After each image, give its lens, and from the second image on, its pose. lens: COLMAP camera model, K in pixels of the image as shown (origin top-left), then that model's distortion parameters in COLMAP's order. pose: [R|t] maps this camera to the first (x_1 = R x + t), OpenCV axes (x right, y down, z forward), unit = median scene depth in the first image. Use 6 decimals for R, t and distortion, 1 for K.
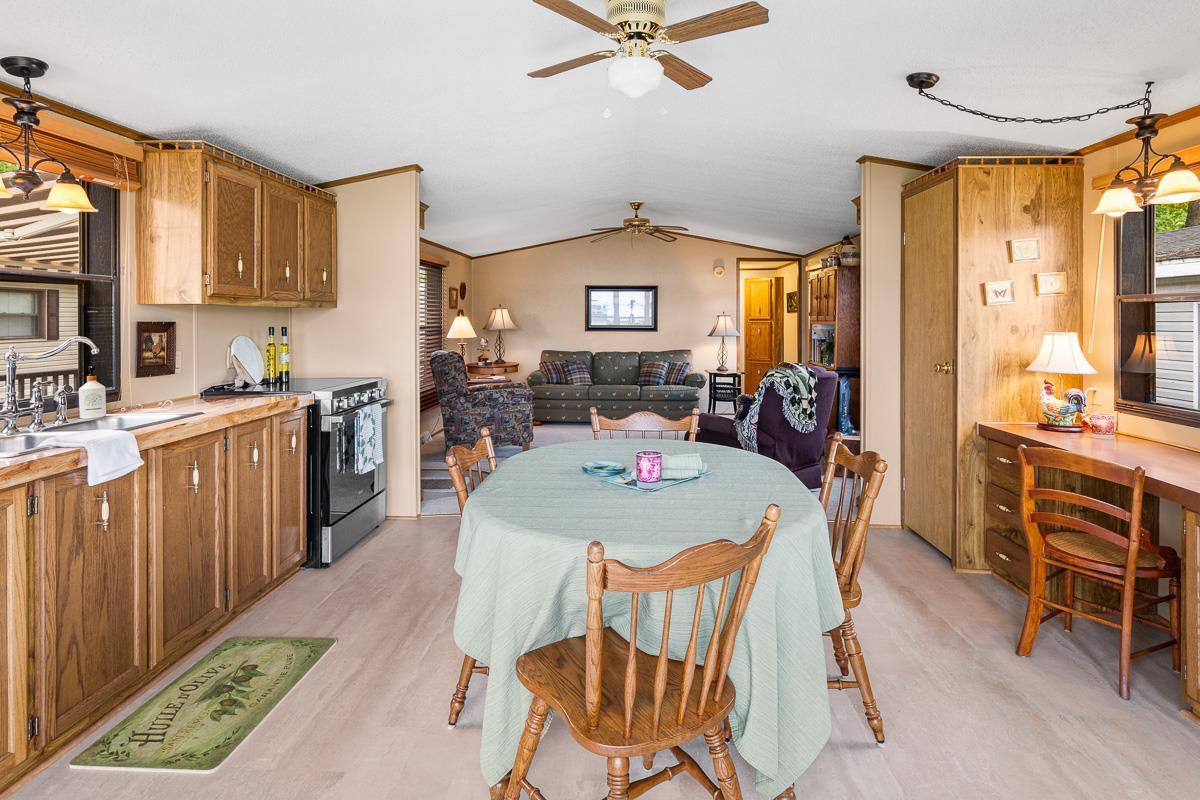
lens RADIAL K [[660.1, 0, 601.8], [0, 660.1, 314.3], [0, 0, 1]] dist [-0.001216, 0.000303]
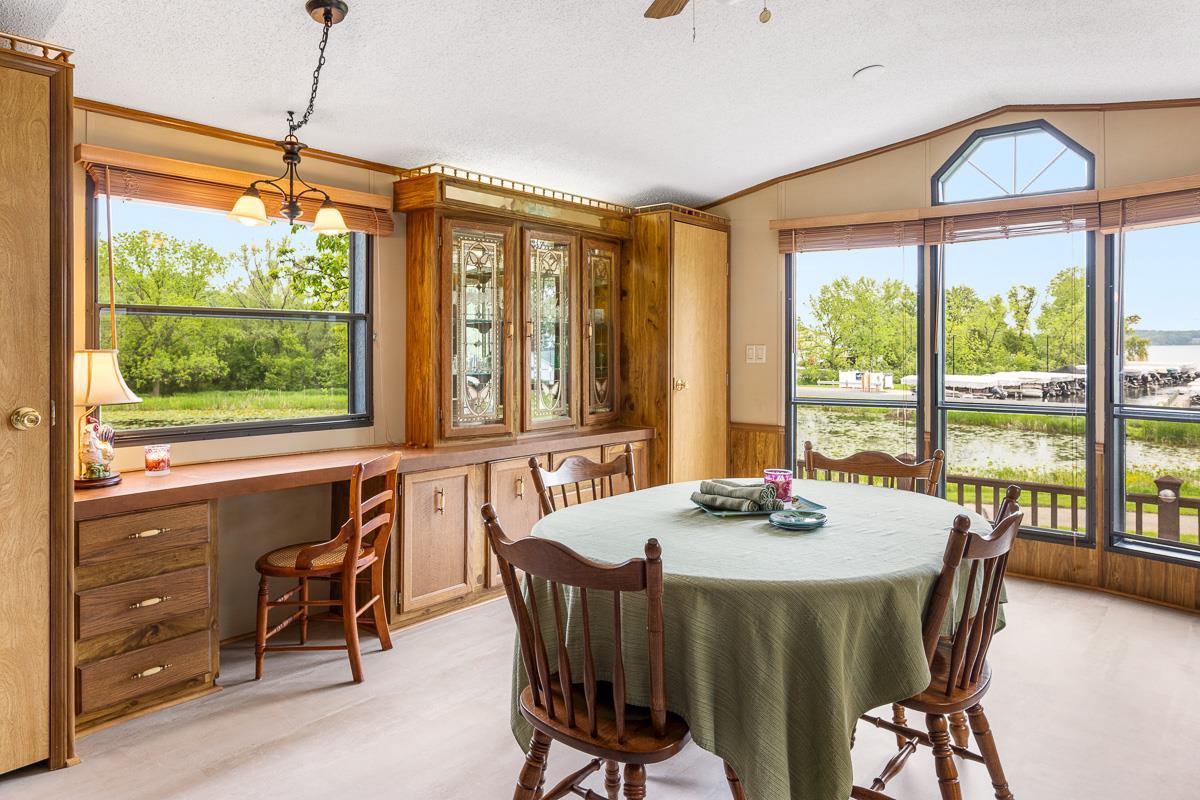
lens RADIAL K [[776.5, 0, 599.4], [0, 776.5, 343.6], [0, 0, 1]] dist [0.009147, -0.000535]
pose [[-0.798700, 0.002177, 0.601726, -0.219853], [-0.003253, 0.999963, -0.007936, 0.022922], [-0.601721, -0.008296, -0.798663, 1.144066]]
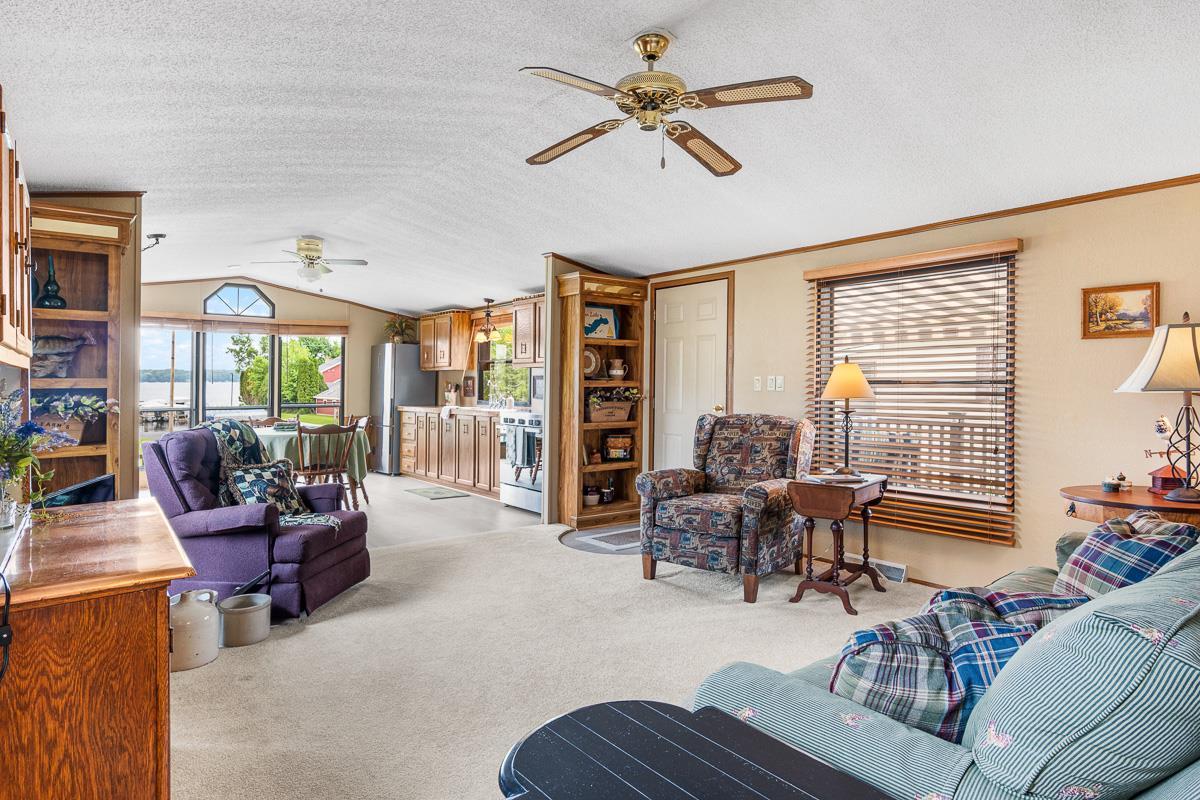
lens RADIAL K [[667.7, 0, 599.3], [0, 667.7, 375.6], [0, 0, 1]] dist [-0.000861, 0.000251]
pose [[-0.741669, -0.007322, -0.670726, 0.603408], [0.004390, 0.999866, -0.015770, 0.040994], [0.670751, -0.014641, -0.741538, 2.362150]]
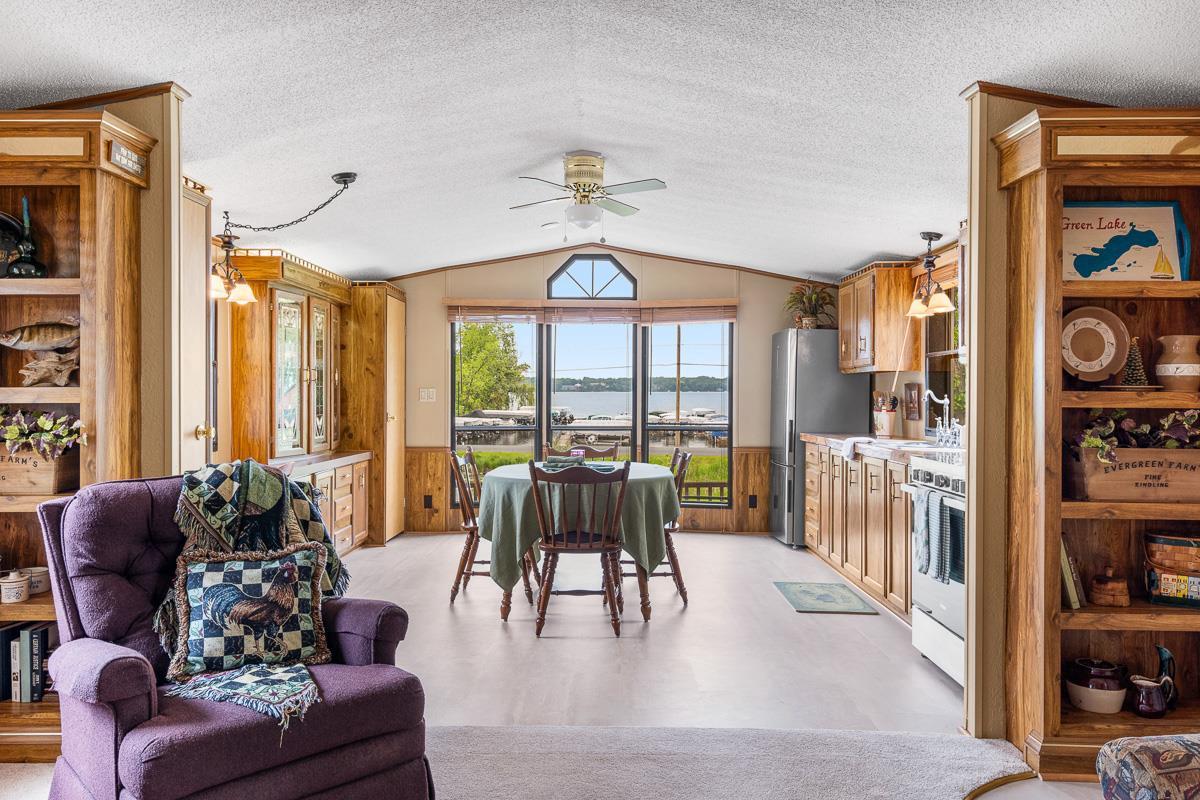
lens RADIAL K [[875.4, 0, 601.8], [0, 875.4, 378.7], [0, 0, 1]] dist [-0.001067, 0.002509]
pose [[-0.998770, -0.003696, -0.049448, 0.069347], [-0.002631, 0.999763, -0.021601, 0.034574], [0.049516, -0.021444, -0.998543, 1.973233]]
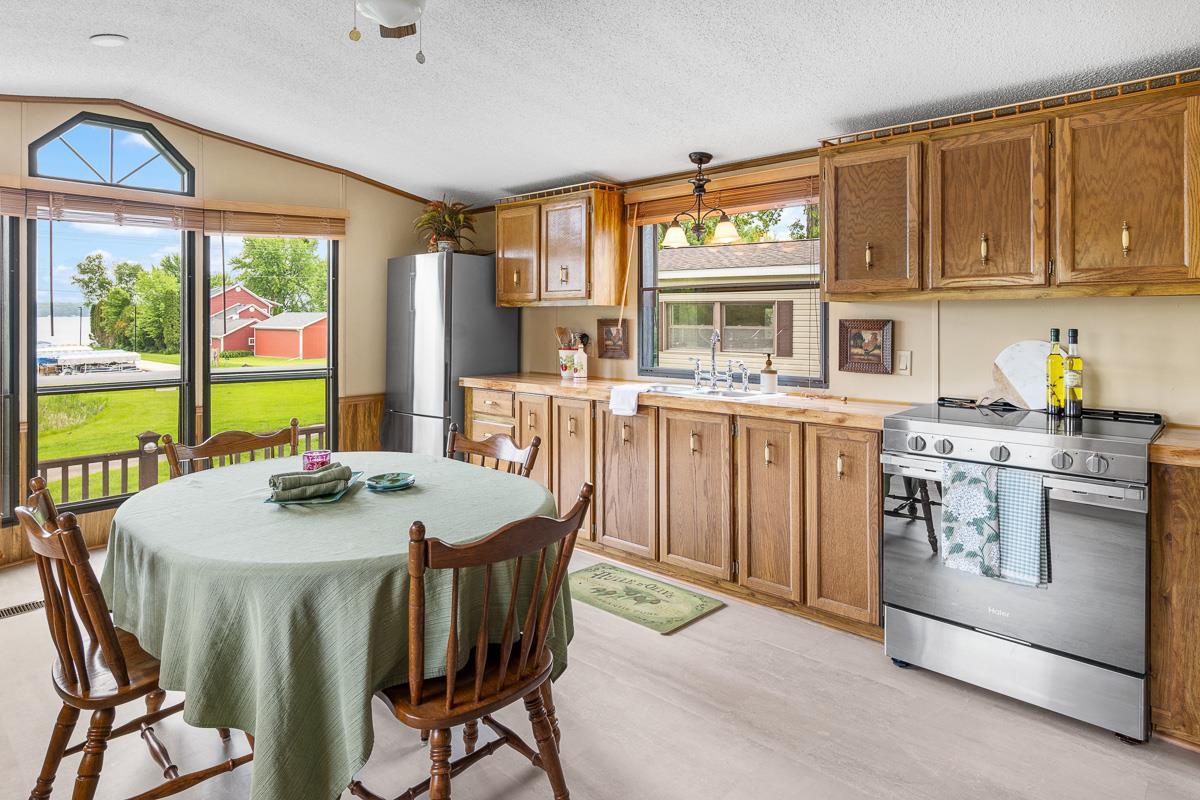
lens RADIAL K [[685.9, 0, 591.6], [0, 685.9, 315.7], [0, 0, 1]] dist [0.000771, 0.001431]
pose [[-0.642668, -0.001814, -0.766143, 0.333323], [0.005216, 0.999964, -0.006743, 0.008600], [0.766127, -0.008330, -0.642635, 1.117141]]
